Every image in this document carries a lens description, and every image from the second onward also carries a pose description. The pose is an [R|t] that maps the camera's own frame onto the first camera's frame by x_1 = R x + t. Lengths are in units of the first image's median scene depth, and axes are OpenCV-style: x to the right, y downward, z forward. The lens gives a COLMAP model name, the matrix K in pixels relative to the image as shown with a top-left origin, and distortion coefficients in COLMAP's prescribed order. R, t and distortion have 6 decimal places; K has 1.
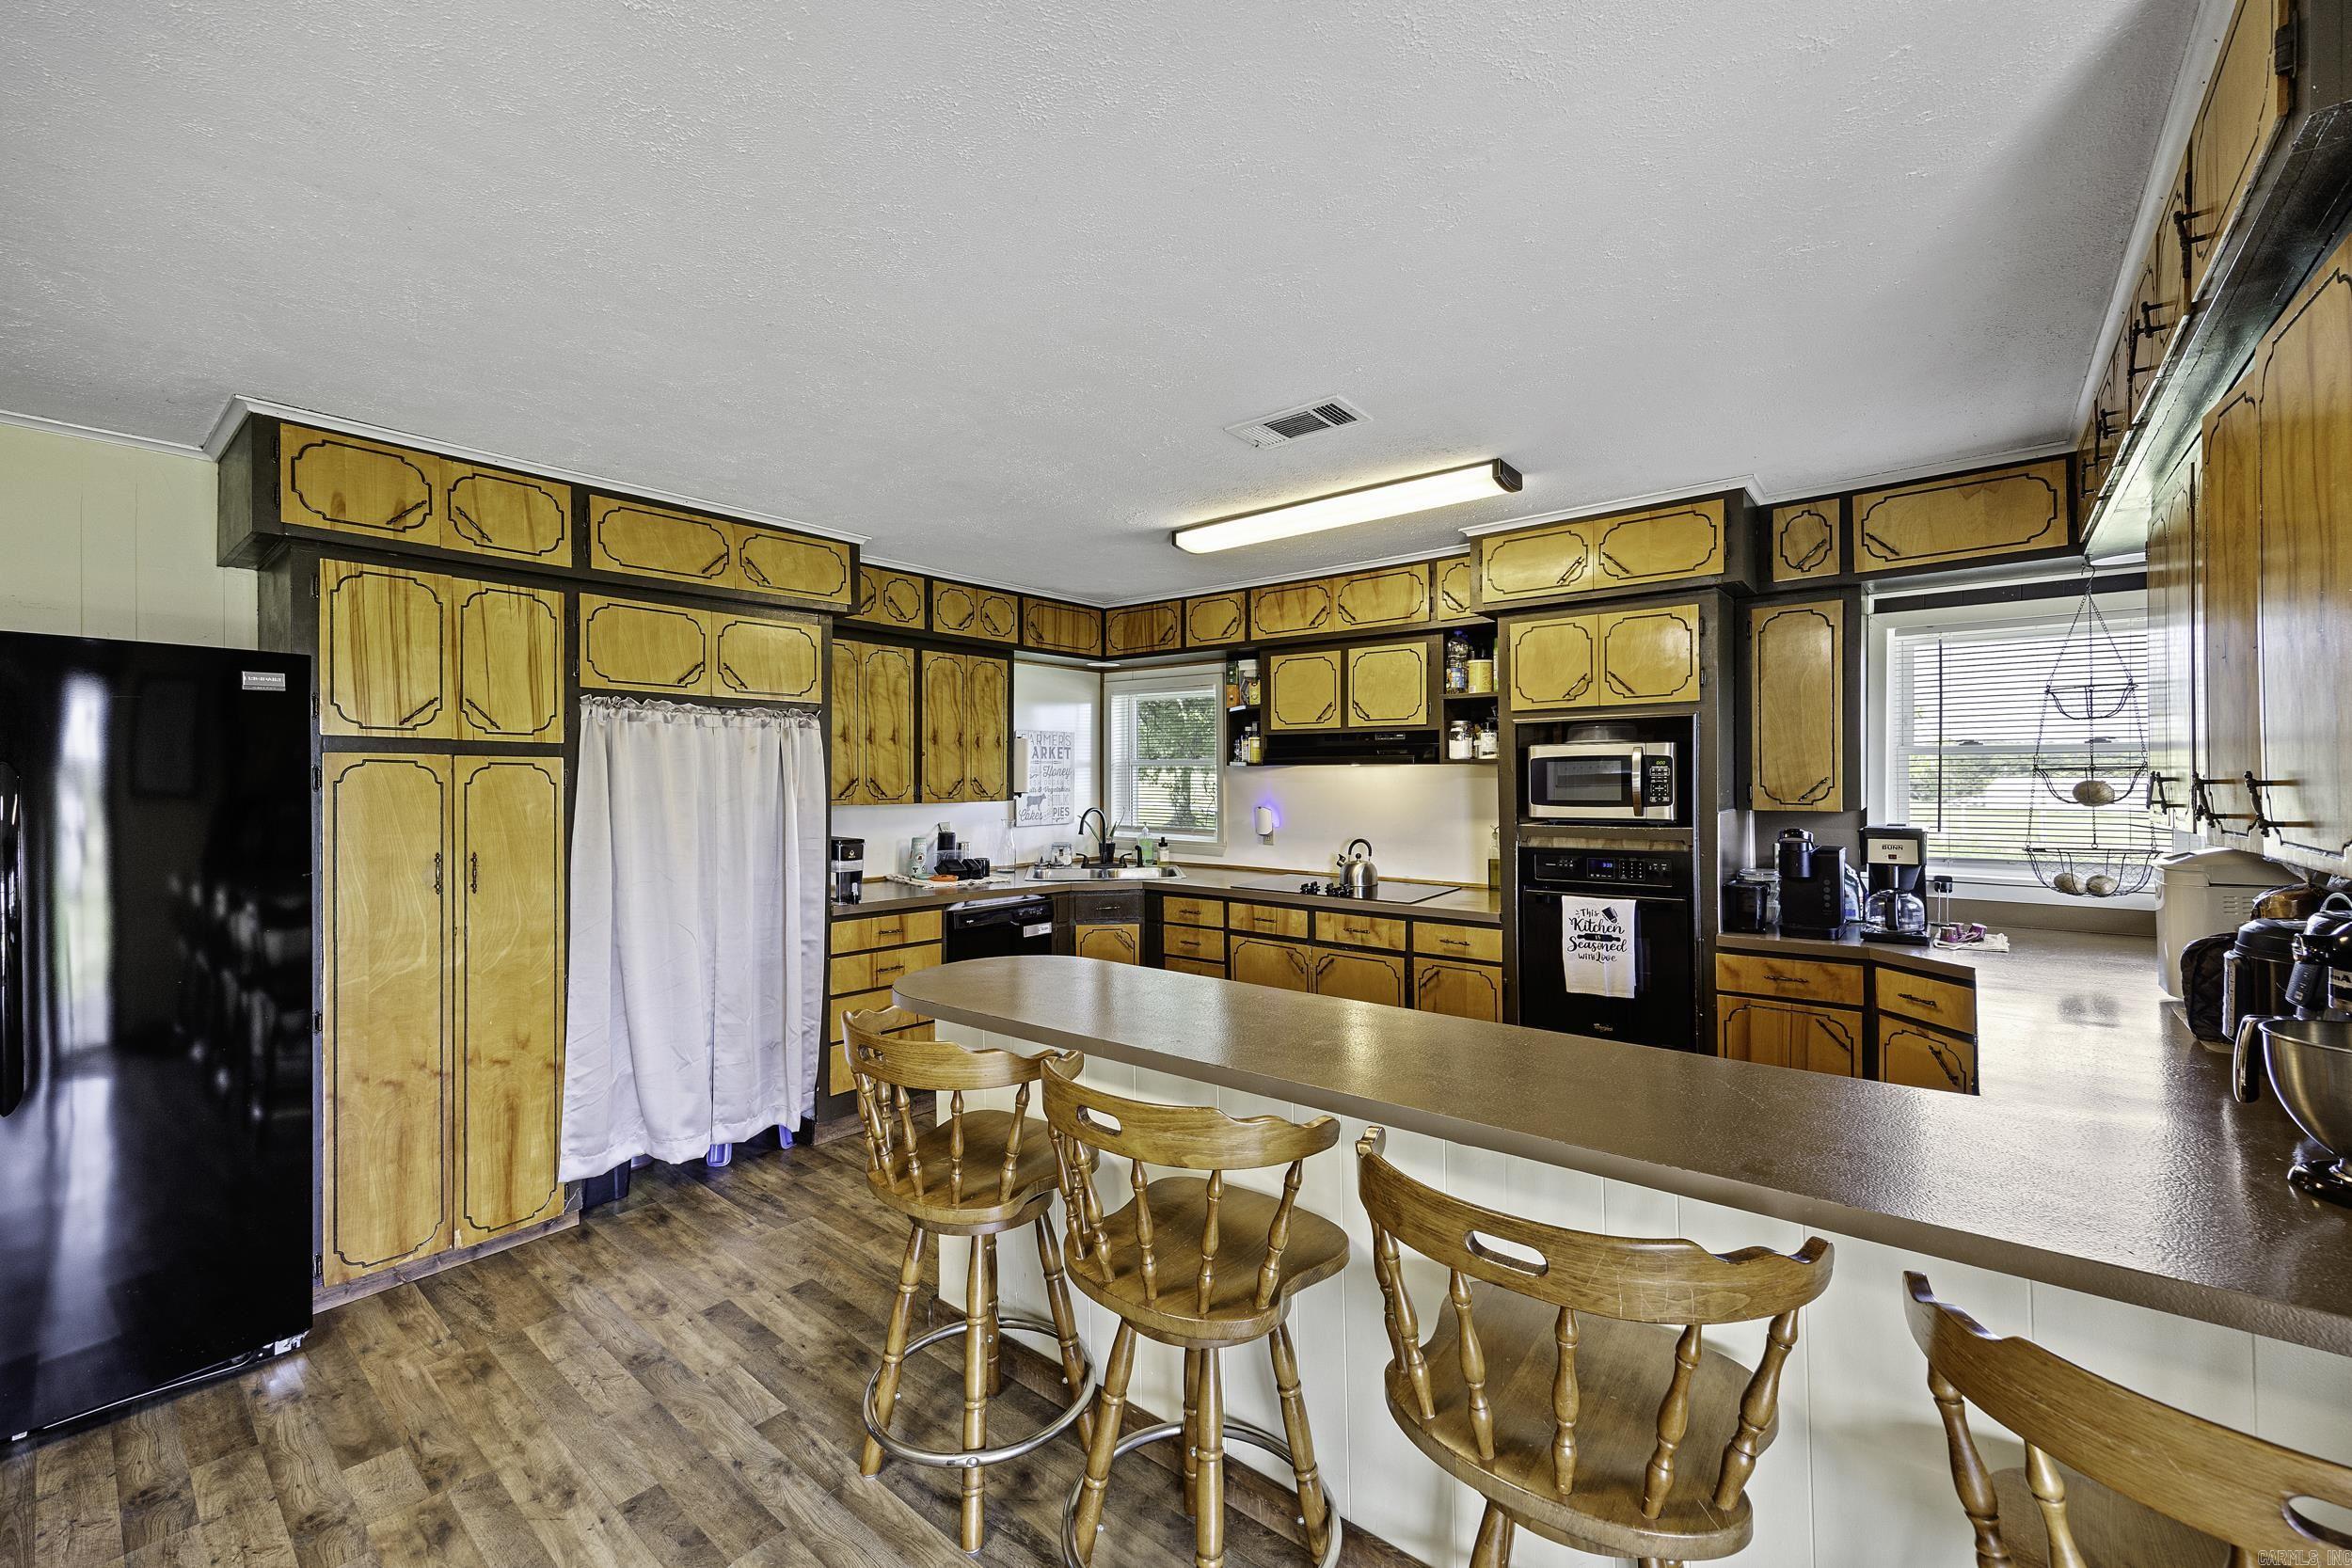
lens RADIAL K [[960.8, 0, 1203.9], [0, 960.8, 778.8], [0, 0, 1]] dist [0.005931, -0.000391]
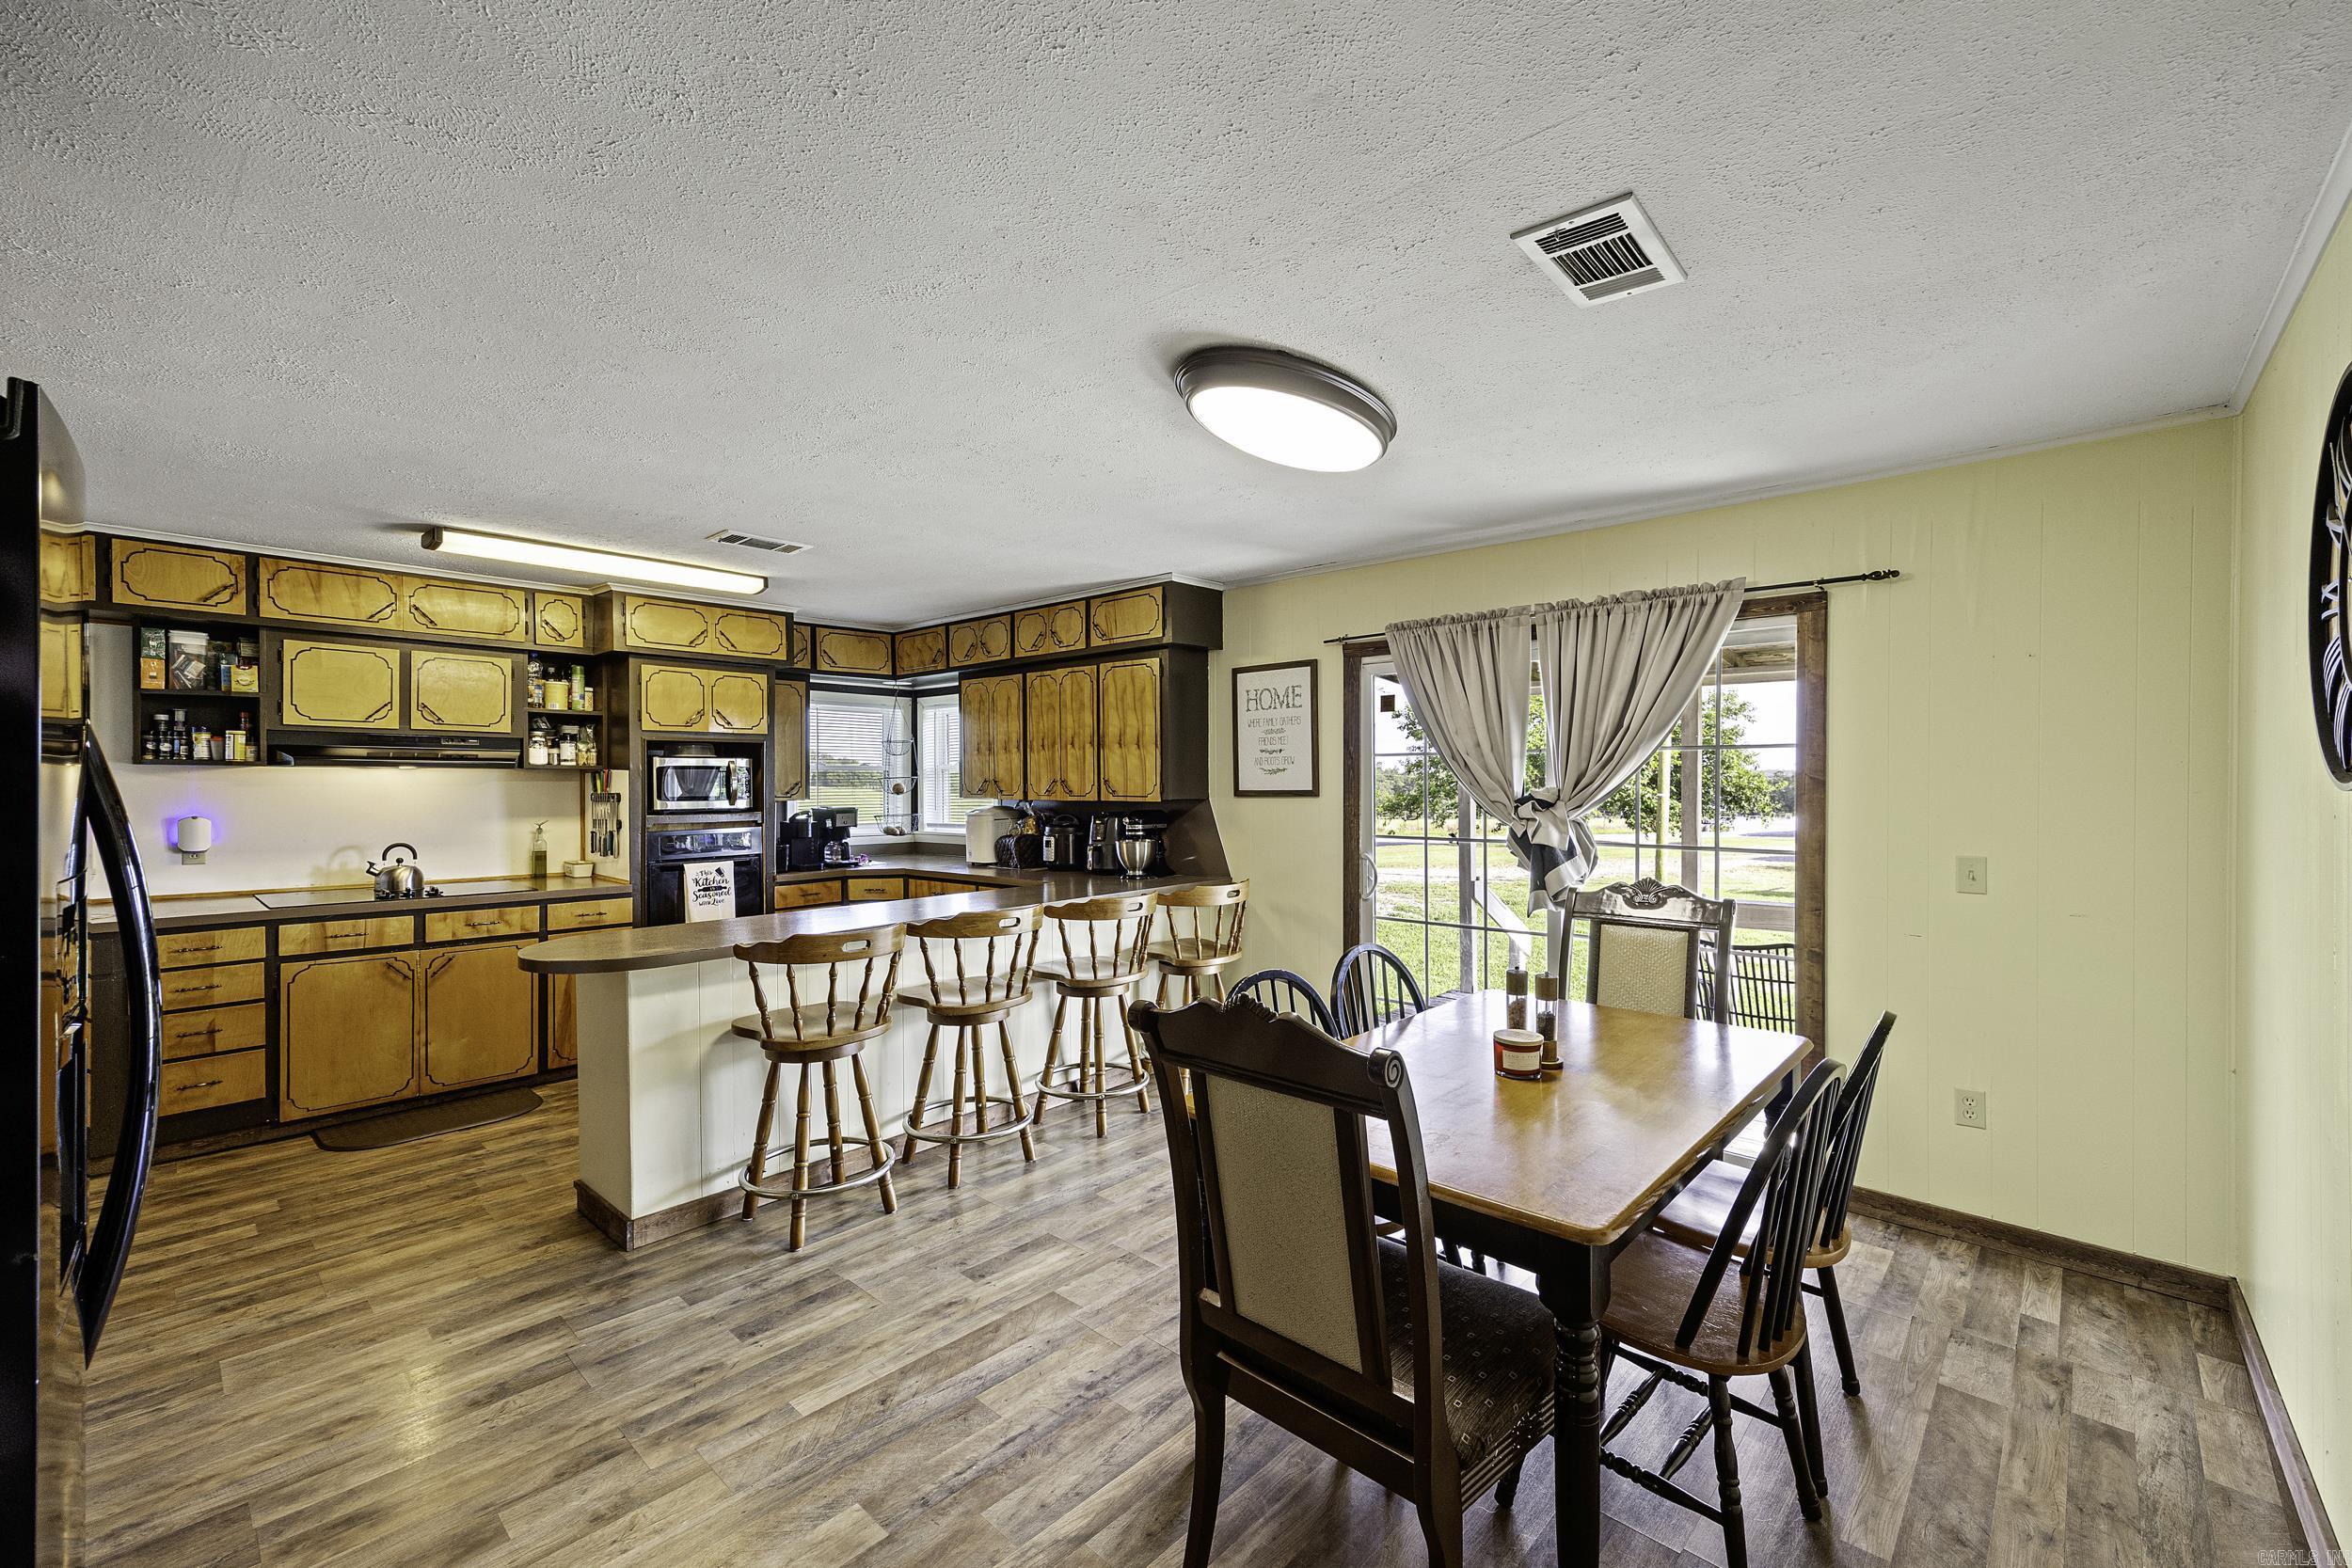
lens RADIAL K [[960.8, 0, 1185.8], [0, 960.8, 793.5], [0, 0, 1]] dist [0.005931, -0.000391]
pose [[0.058678, -0.007941, 0.998245, -1.019918], [0.002964, 0.999965, 0.007780, 0.008972], [-0.998273, 0.002503, 0.058700, 0.184736]]
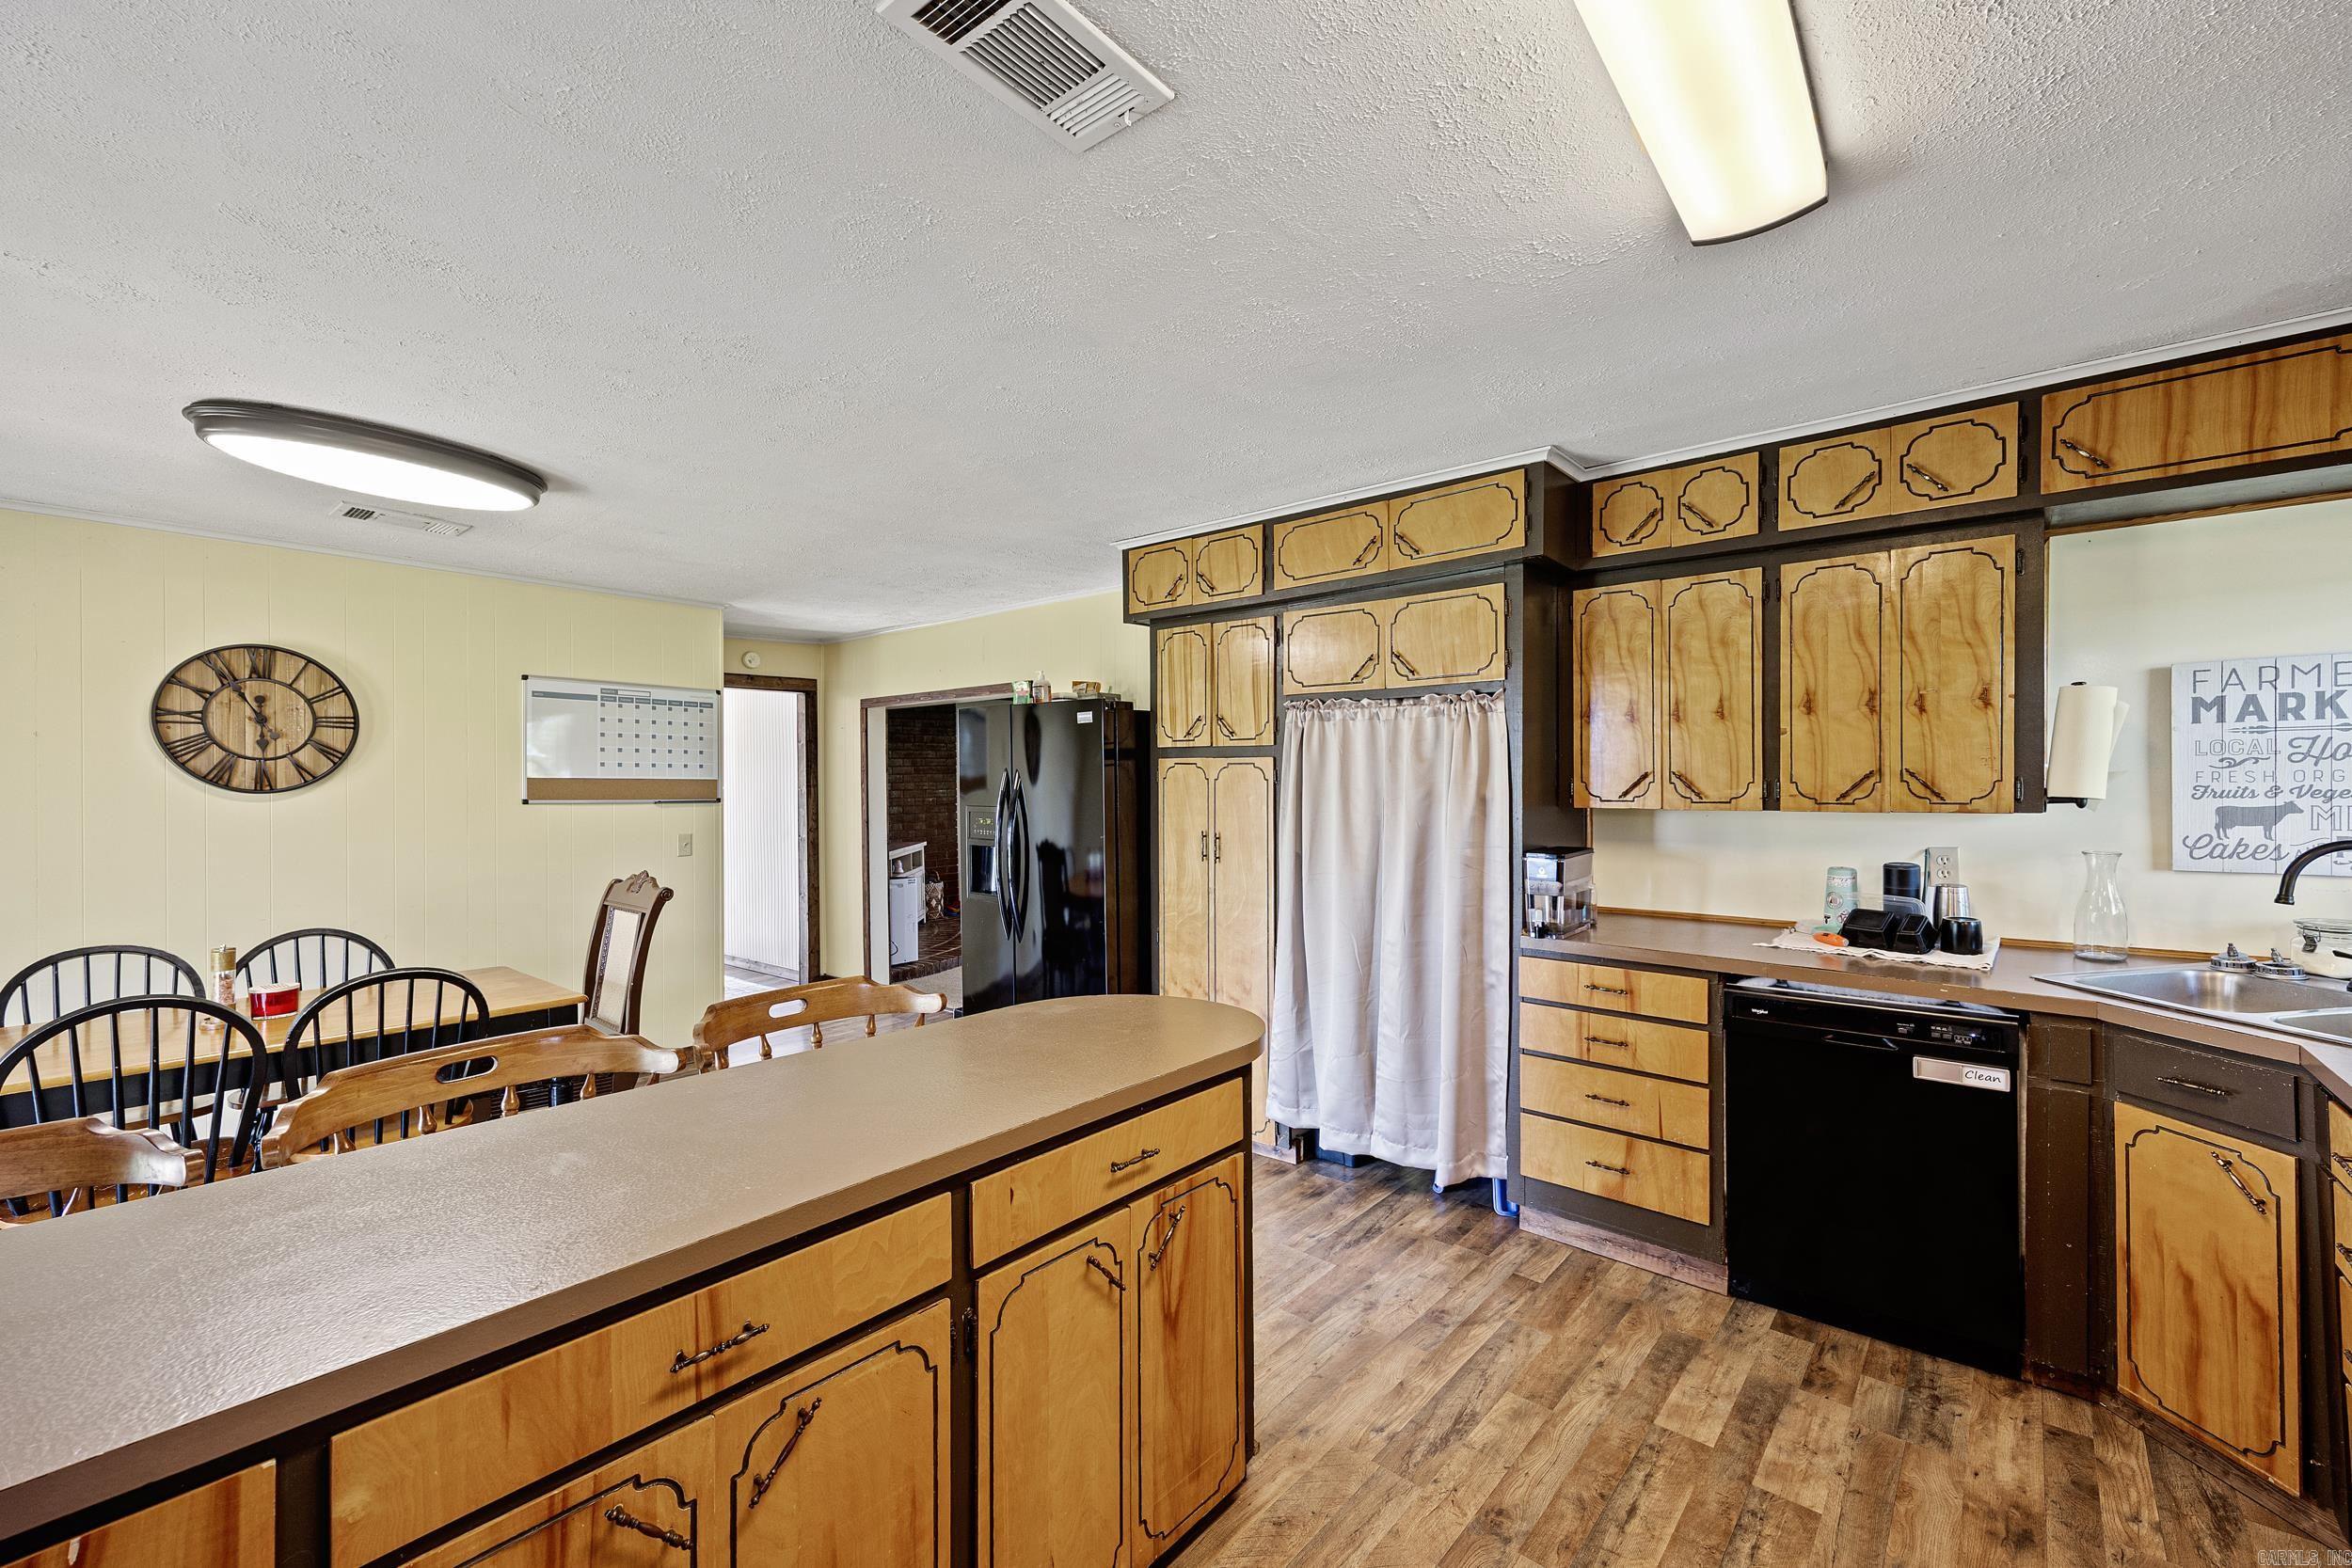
lens RADIAL K [[960.8, 0, 1196.4], [0, 960.8, 790.3], [0, 0, 1]] dist [0.005931, -0.000391]
pose [[-0.024628, 0.009339, -0.999653, 0.439970], [0.005433, 0.999943, 0.009208, 0.005749], [0.999682, -0.005204, -0.024677, 0.816535]]
